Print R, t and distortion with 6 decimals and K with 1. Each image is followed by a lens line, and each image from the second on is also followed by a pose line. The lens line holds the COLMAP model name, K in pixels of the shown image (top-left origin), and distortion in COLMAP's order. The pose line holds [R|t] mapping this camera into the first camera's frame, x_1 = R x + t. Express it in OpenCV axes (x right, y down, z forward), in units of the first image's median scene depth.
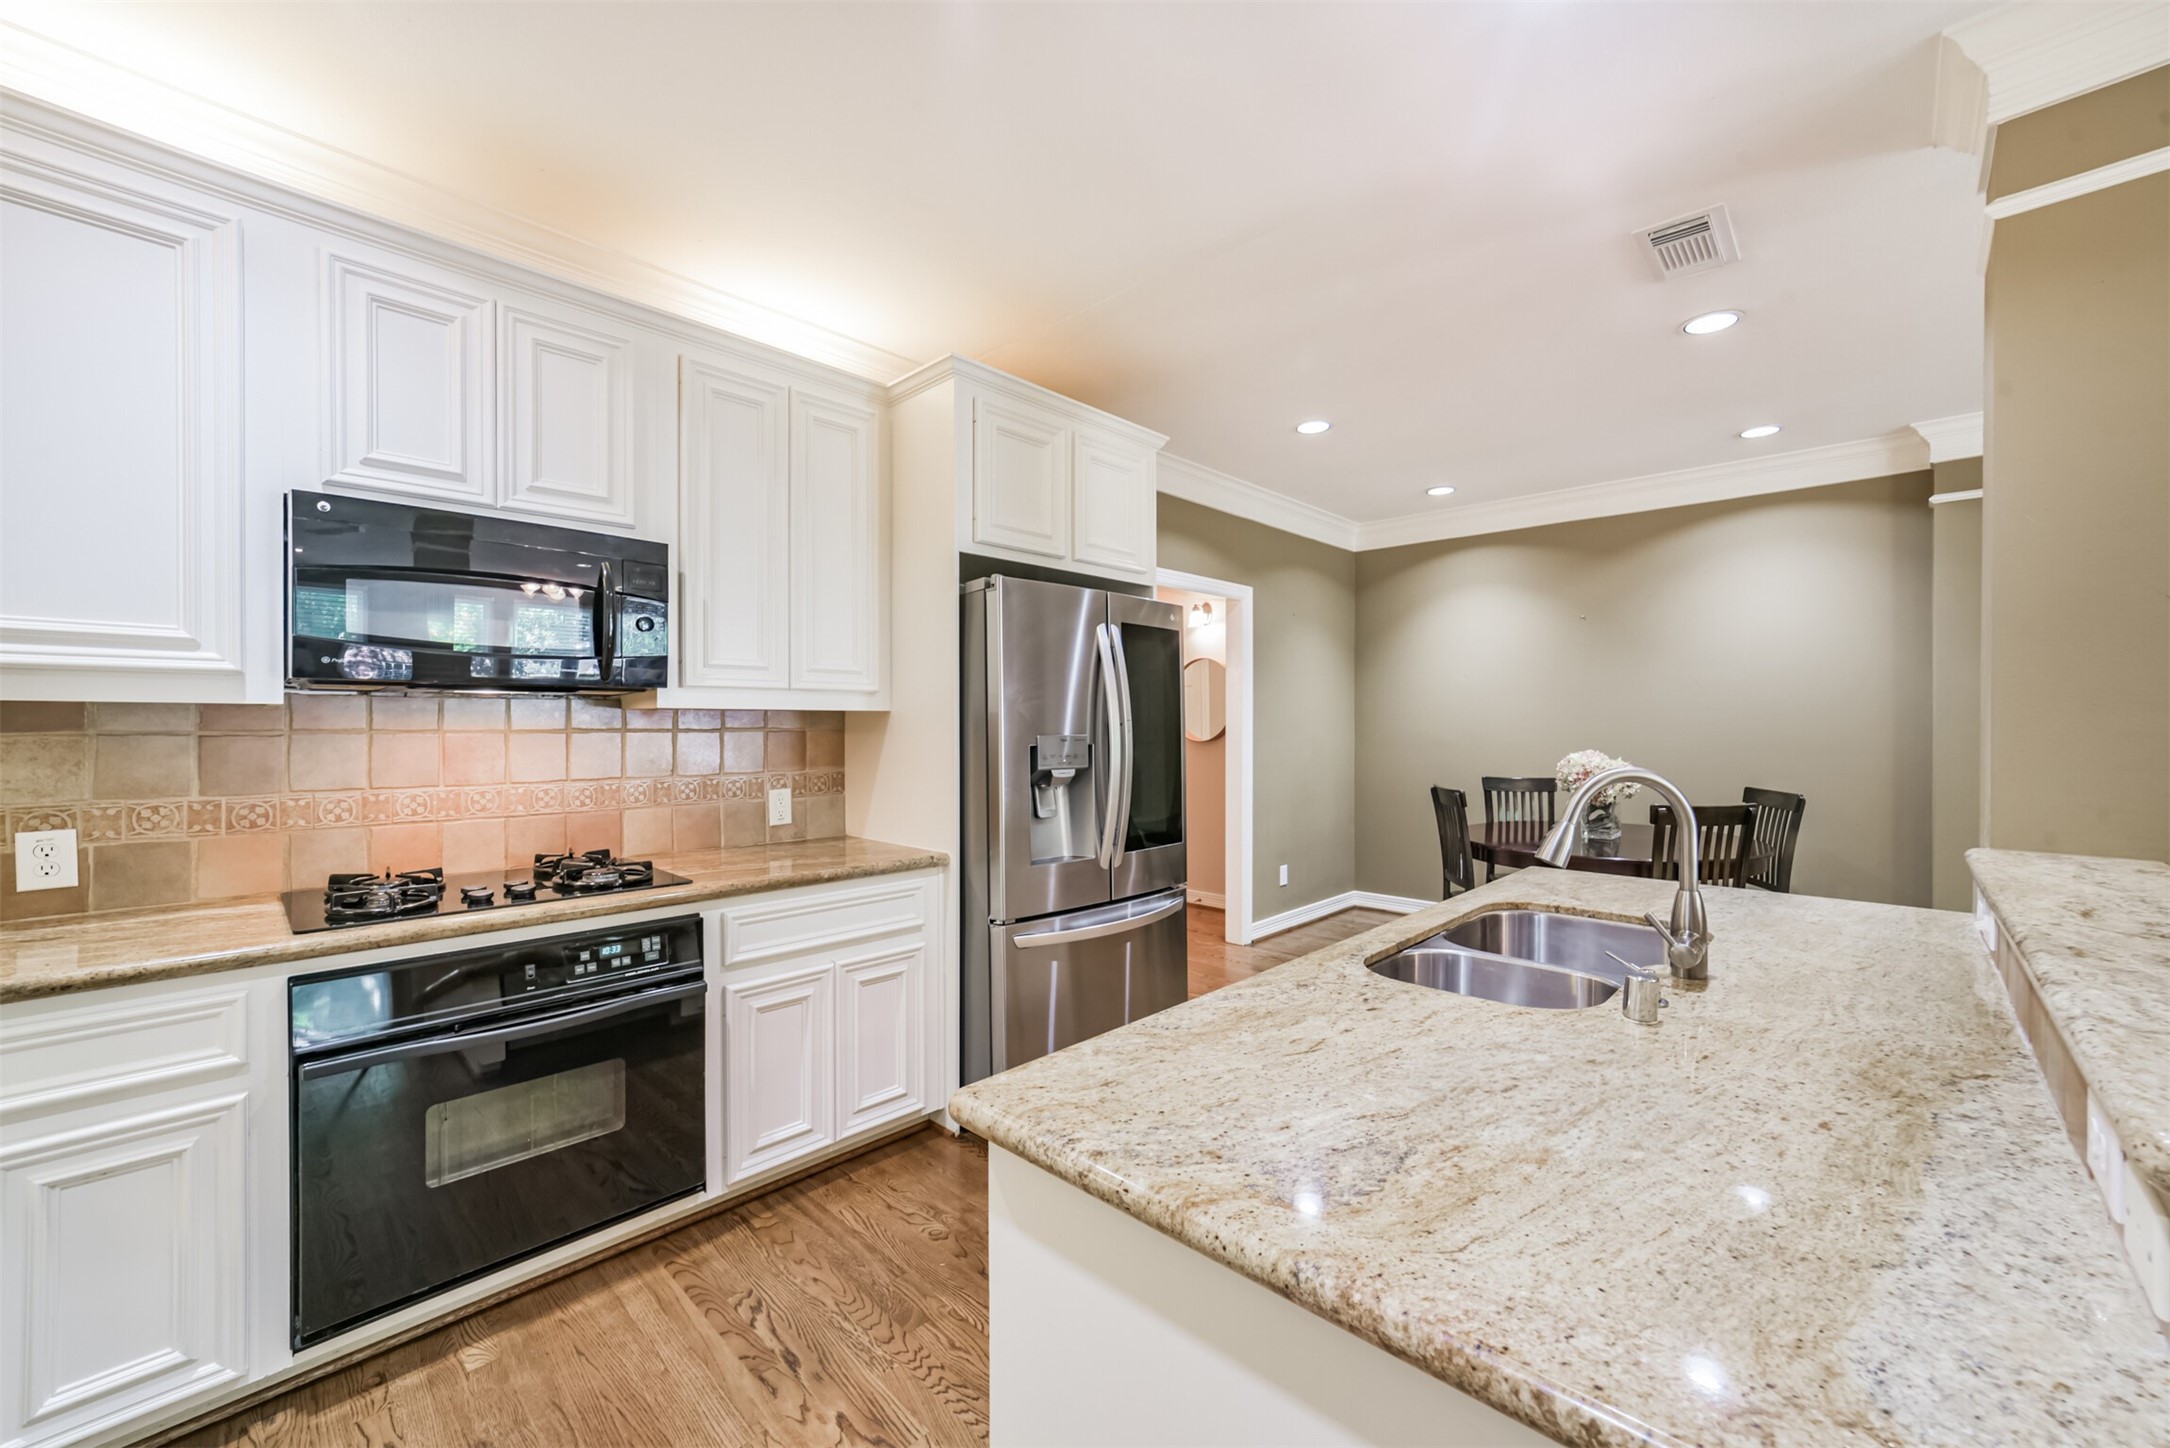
lens RADIAL K [[836.6, 0, 1088.2], [0, 836.6, 728.5], [0, 0, 1]] dist [-0.009403, 0.001550]
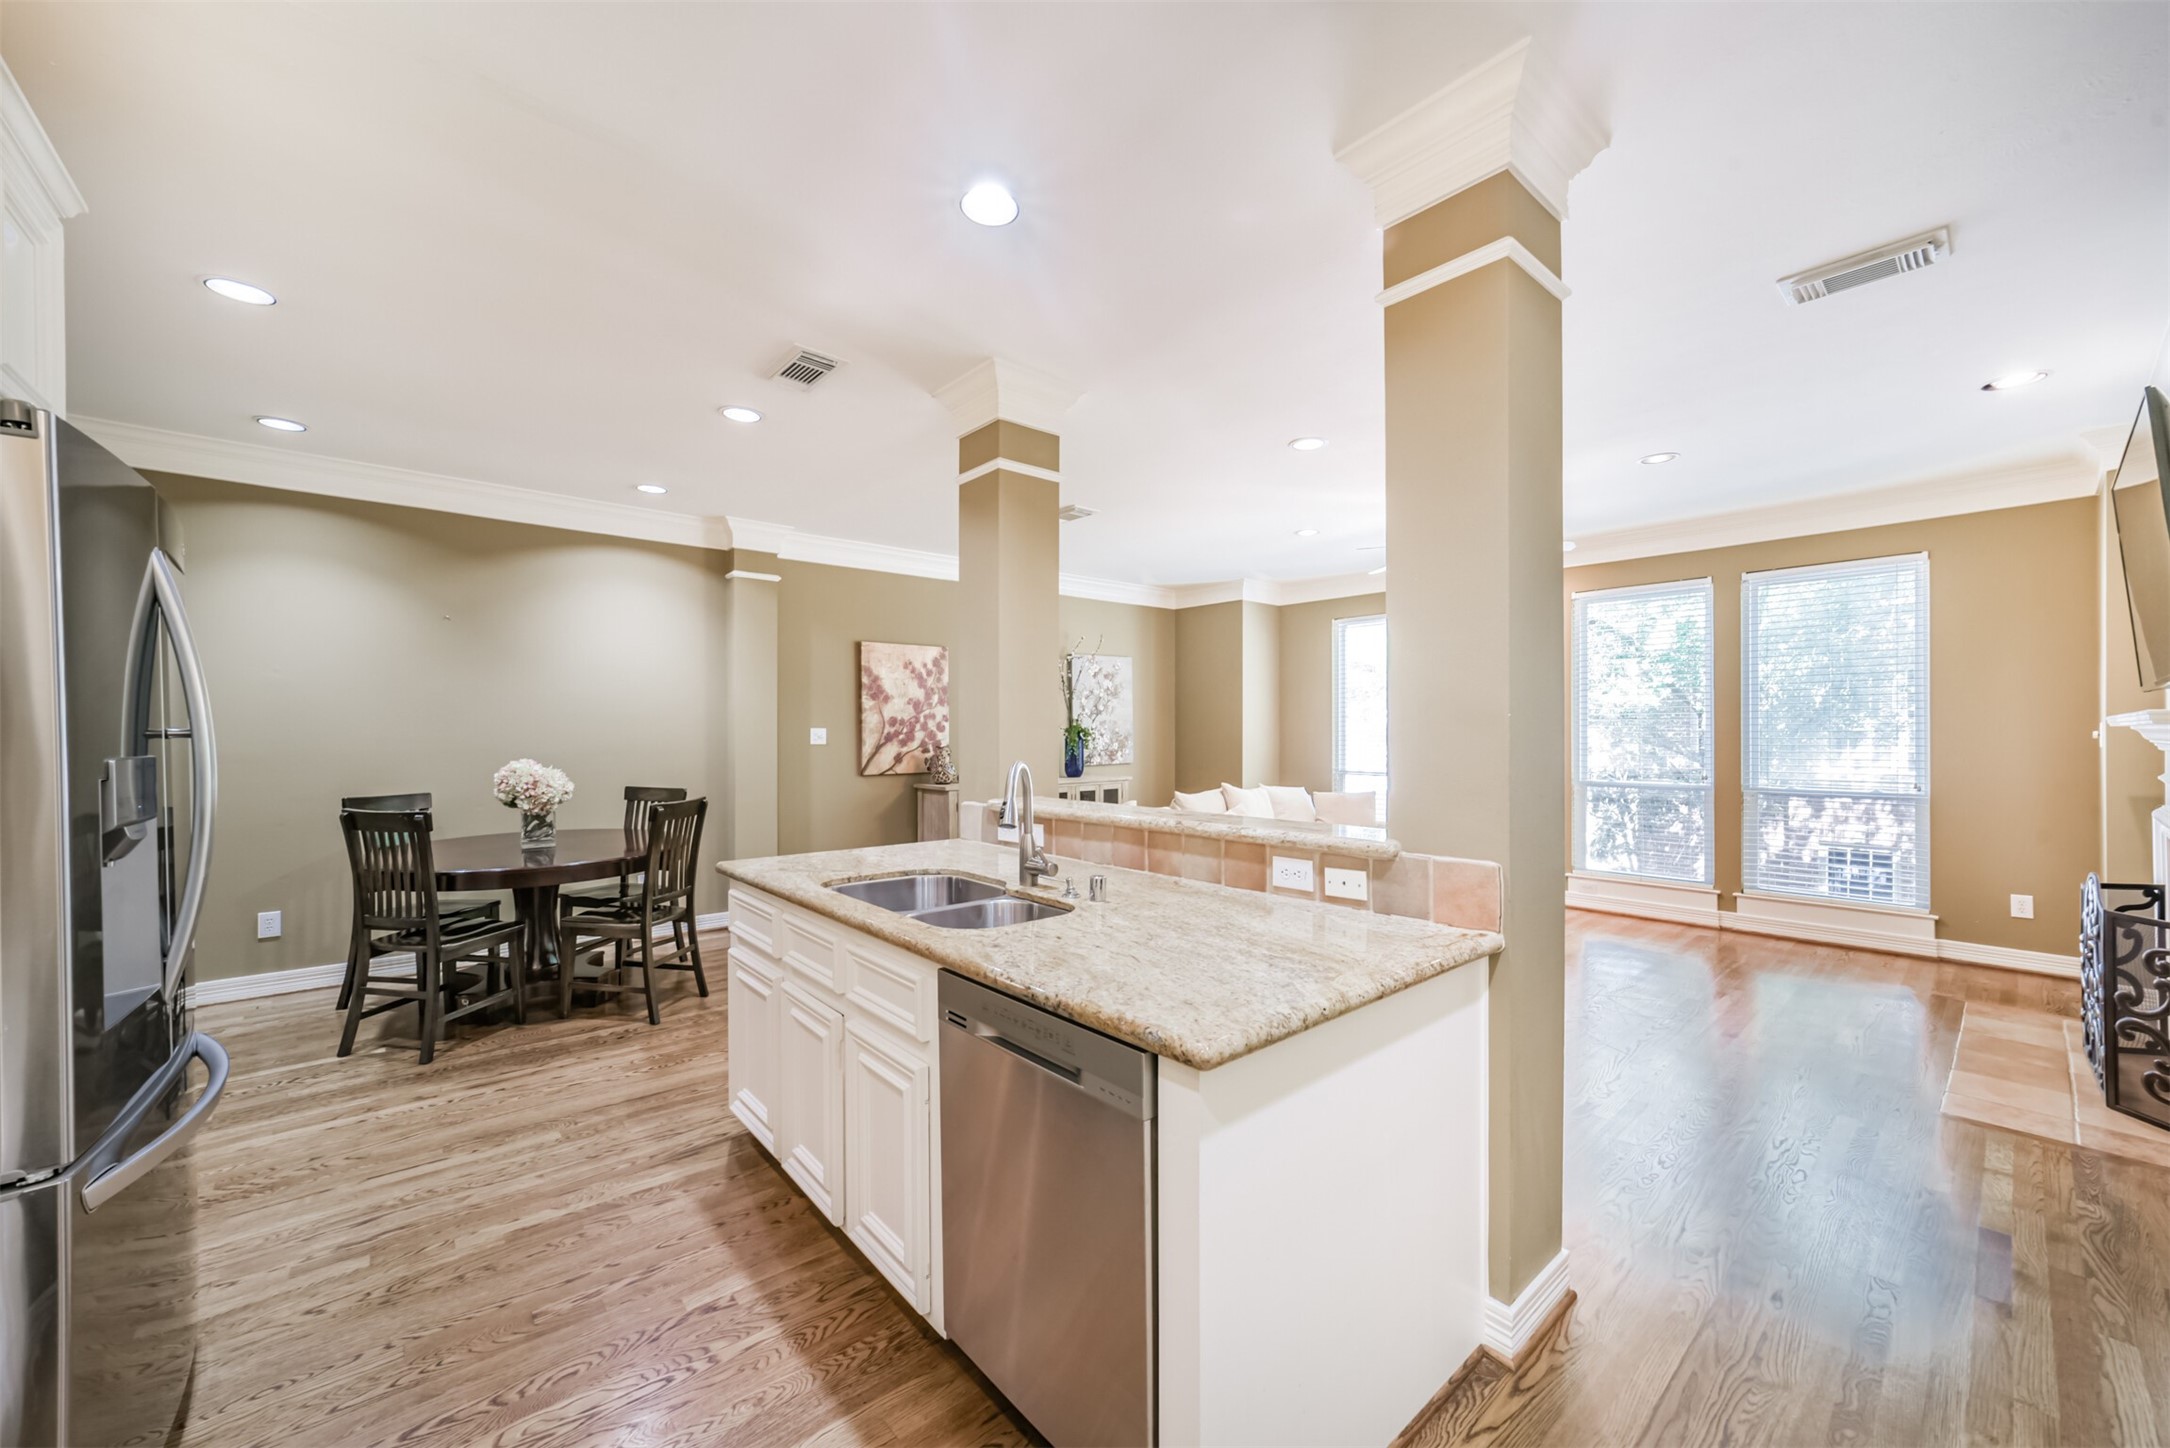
lens RADIAL K [[836.6, 0, 1090.3], [0, 836.6, 730.8], [0, 0, 1]] dist [-0.009403, 0.001550]
pose [[0.089299, 0.000169, 0.996005, -1.105442], [0.005395, 0.999985, -0.000653, -0.010458], [-0.995990, 0.005431, 0.089297, 0.861842]]
